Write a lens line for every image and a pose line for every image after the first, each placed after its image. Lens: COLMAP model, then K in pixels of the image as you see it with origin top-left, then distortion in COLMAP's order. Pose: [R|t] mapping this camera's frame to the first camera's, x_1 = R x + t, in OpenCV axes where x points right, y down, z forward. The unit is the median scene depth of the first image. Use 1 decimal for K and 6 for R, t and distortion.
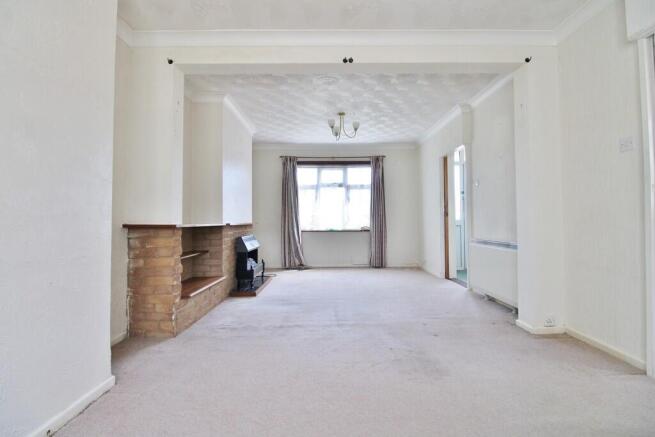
lens RADIAL K [[307.9, 0, 332.2], [0, 307.9, 218.0], [0, 0, 1]] dist [-0.005669, -0.005014]
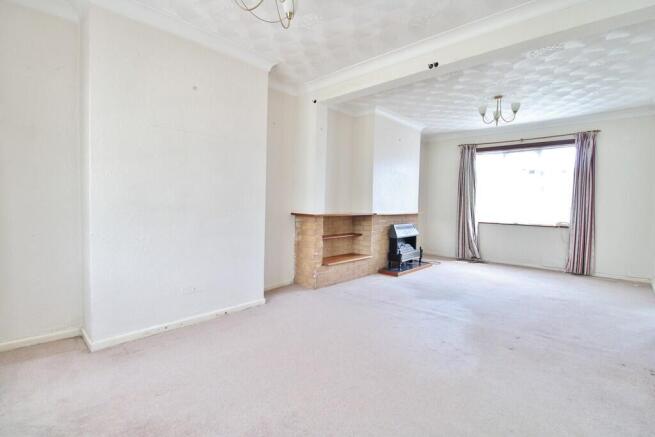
lens RADIAL K [[307.9, 0, 323.7], [0, 307.9, 219.2], [0, 0, 1]] dist [-0.005669, -0.005014]
pose [[0.715724, 0.057526, -0.696010, 0.325633], [-0.017462, 0.997764, 0.064509, -0.030570], [0.698165, -0.034017, 0.715129, -0.016240]]
